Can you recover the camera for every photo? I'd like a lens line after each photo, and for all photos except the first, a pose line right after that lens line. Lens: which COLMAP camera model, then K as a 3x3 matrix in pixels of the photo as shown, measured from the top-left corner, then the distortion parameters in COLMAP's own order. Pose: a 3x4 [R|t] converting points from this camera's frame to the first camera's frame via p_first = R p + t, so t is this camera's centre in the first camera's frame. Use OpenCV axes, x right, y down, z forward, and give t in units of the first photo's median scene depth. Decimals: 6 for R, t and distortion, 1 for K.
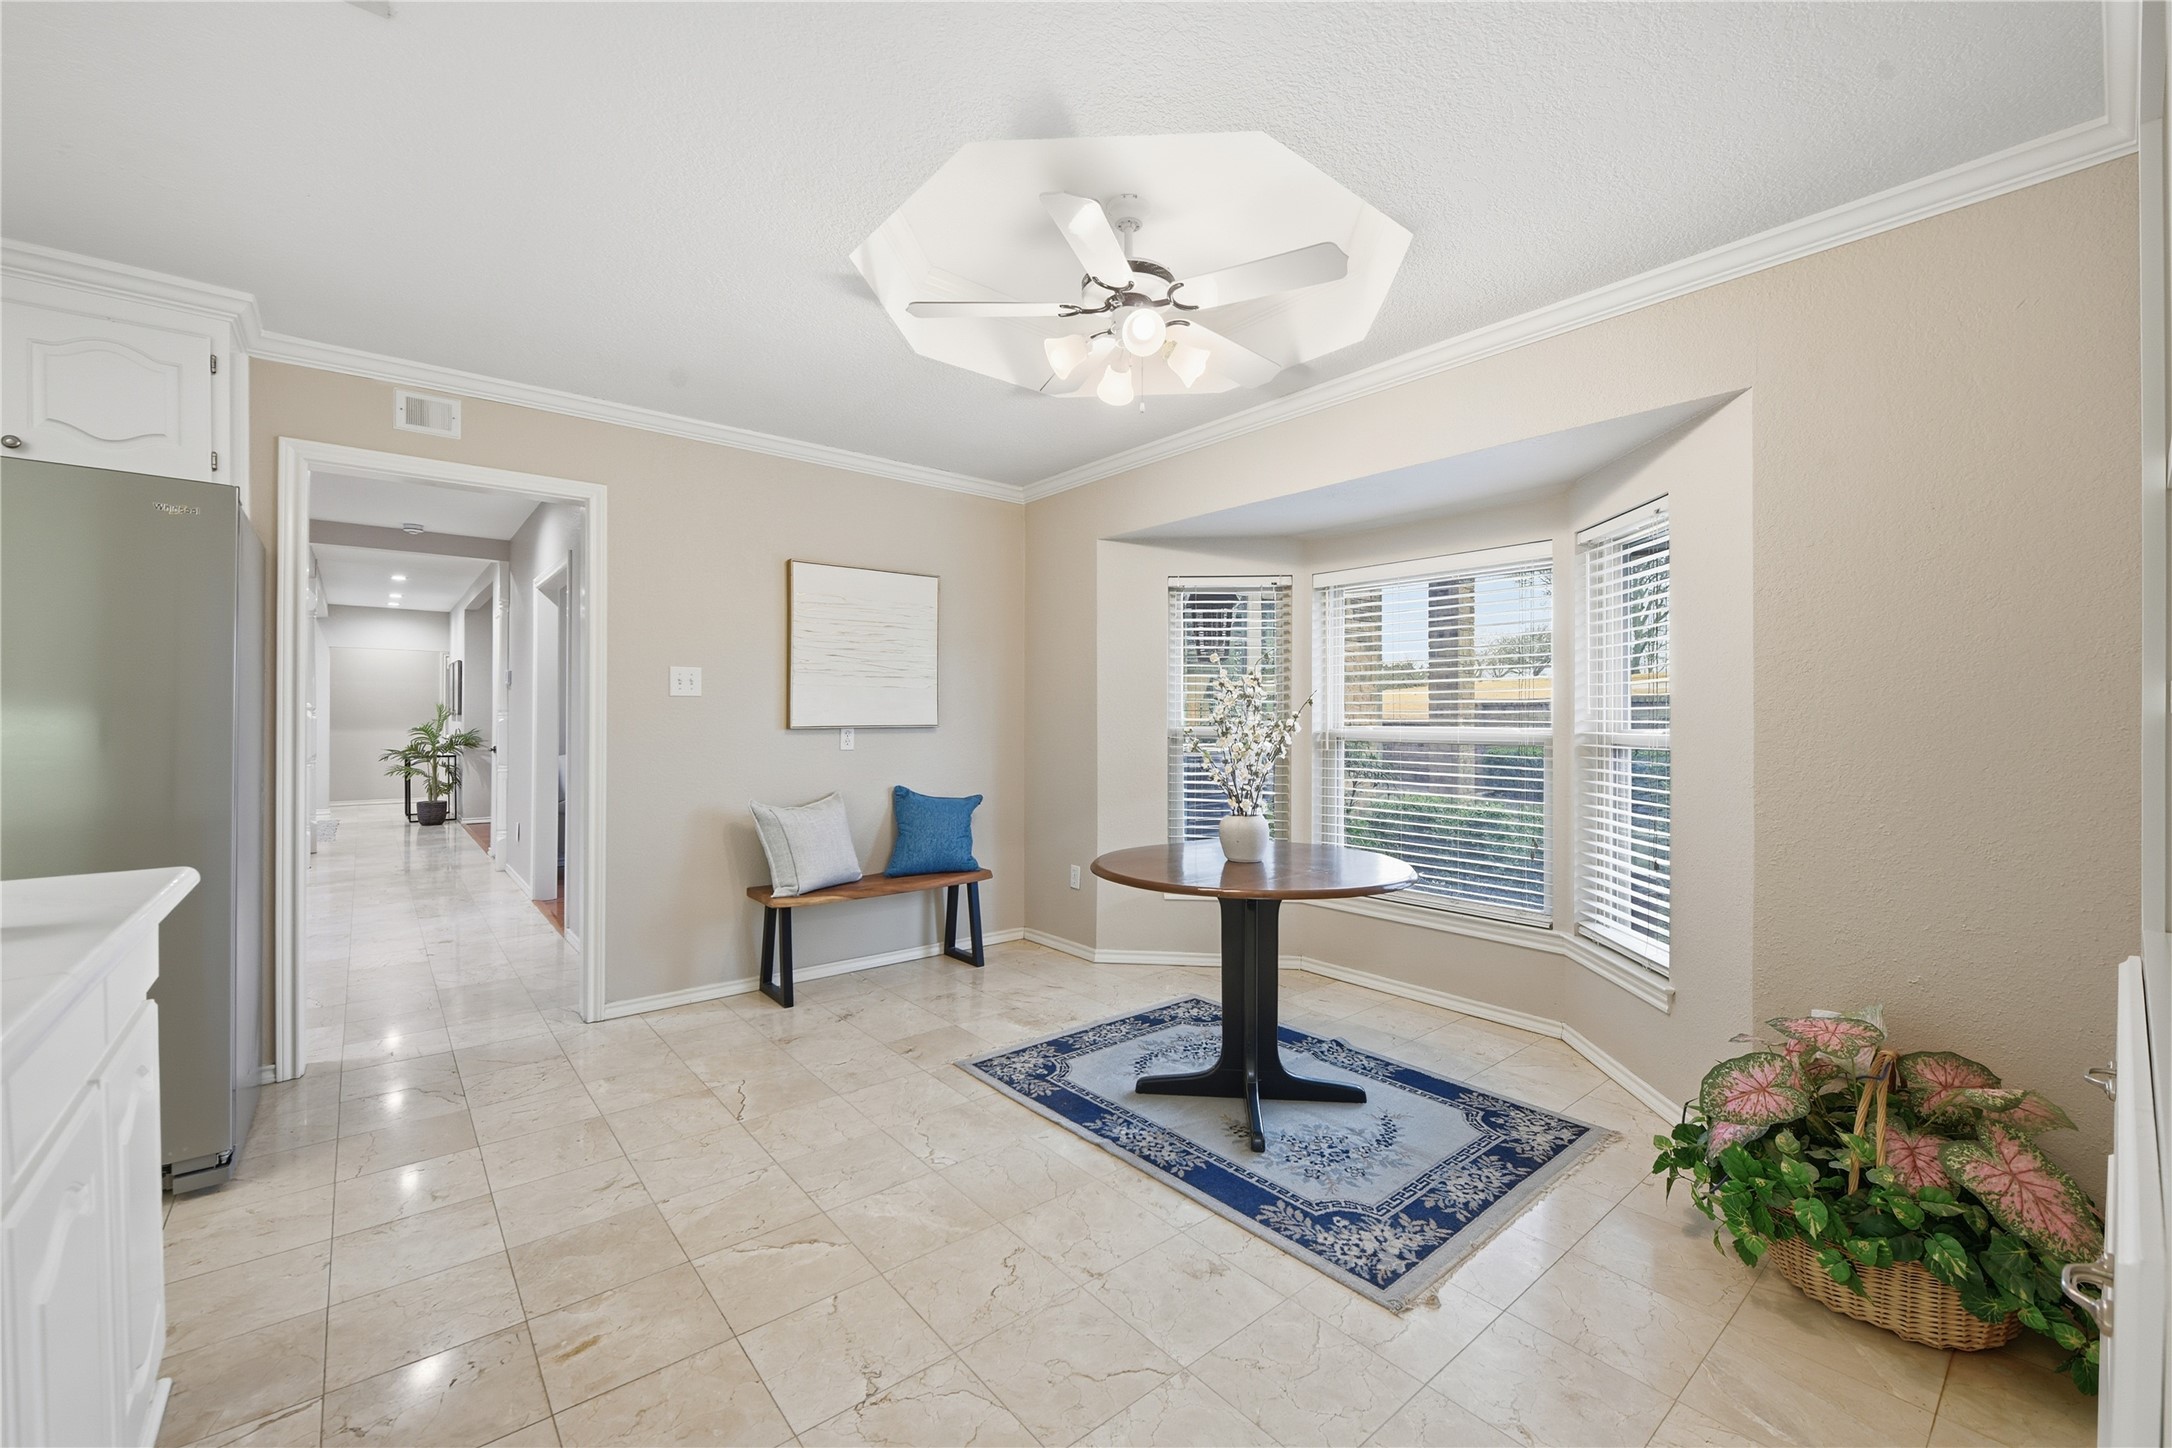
lens RADIAL K [[869.6, 0, 1096.0], [0, 869.6, 710.4], [0, 0, 1]] dist [-0.011830, 0.000530]
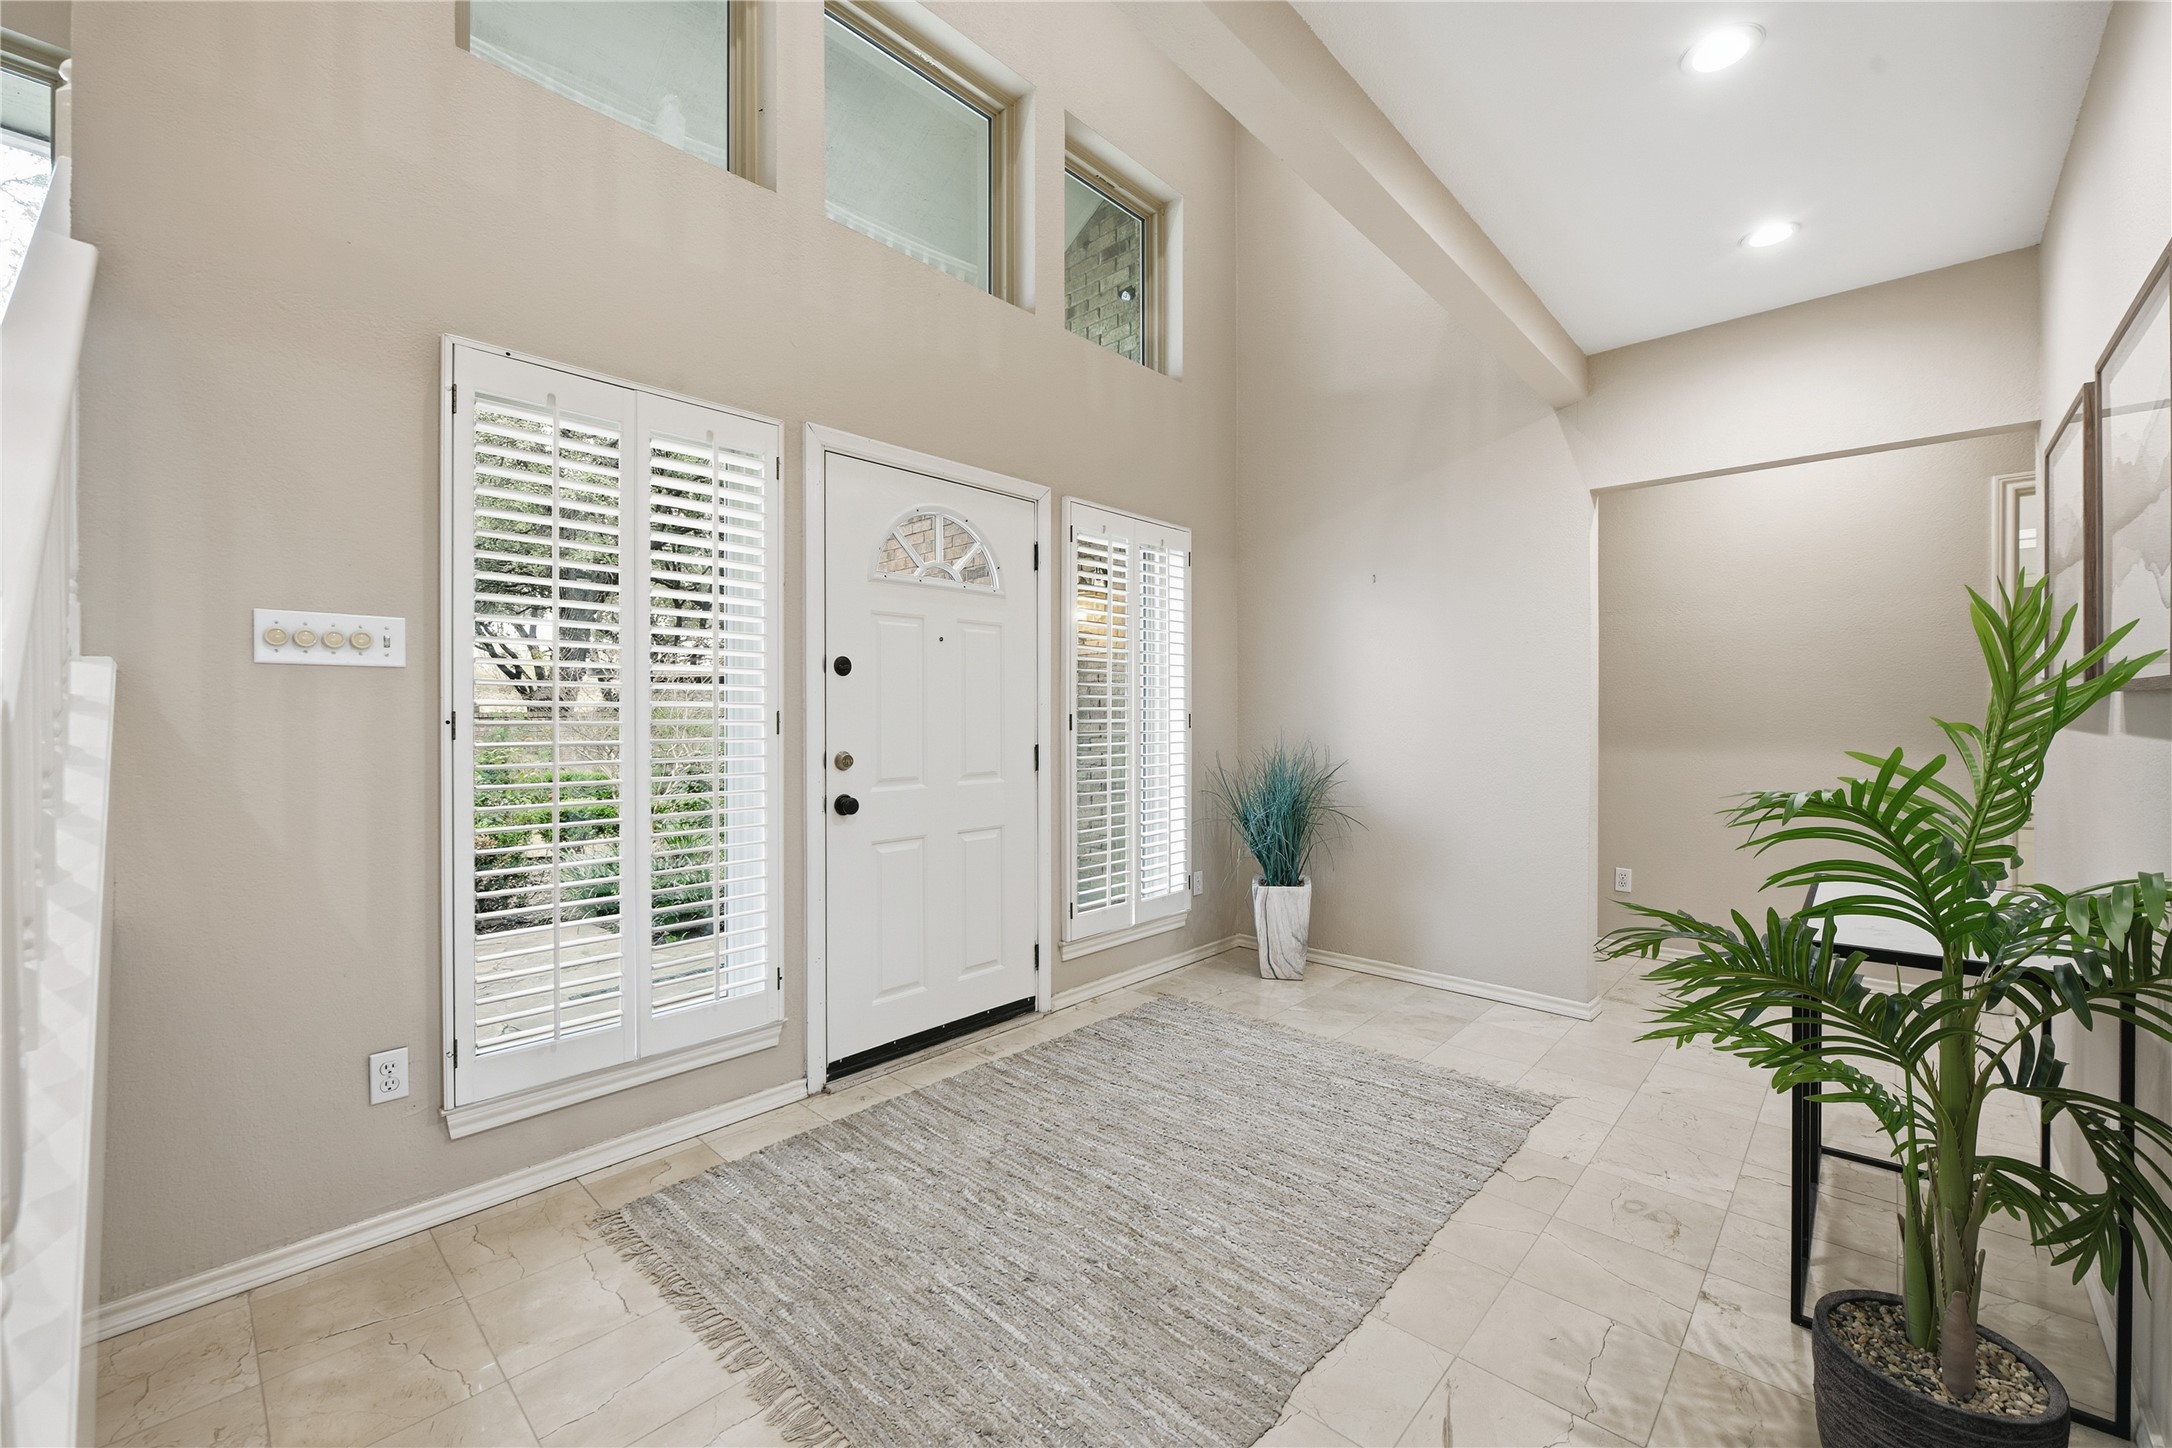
lens RADIAL K [[869.6, 0, 1090.0], [0, 869.6, 726.5], [0, 0, 1]] dist [-0.011830, 0.000530]
pose [[0.118113, 0.007404, -0.992973, -0.504700], [0.001451, 0.999970, 0.007629, 0.006633], [0.992999, -0.002342, 0.118099, 0.661174]]
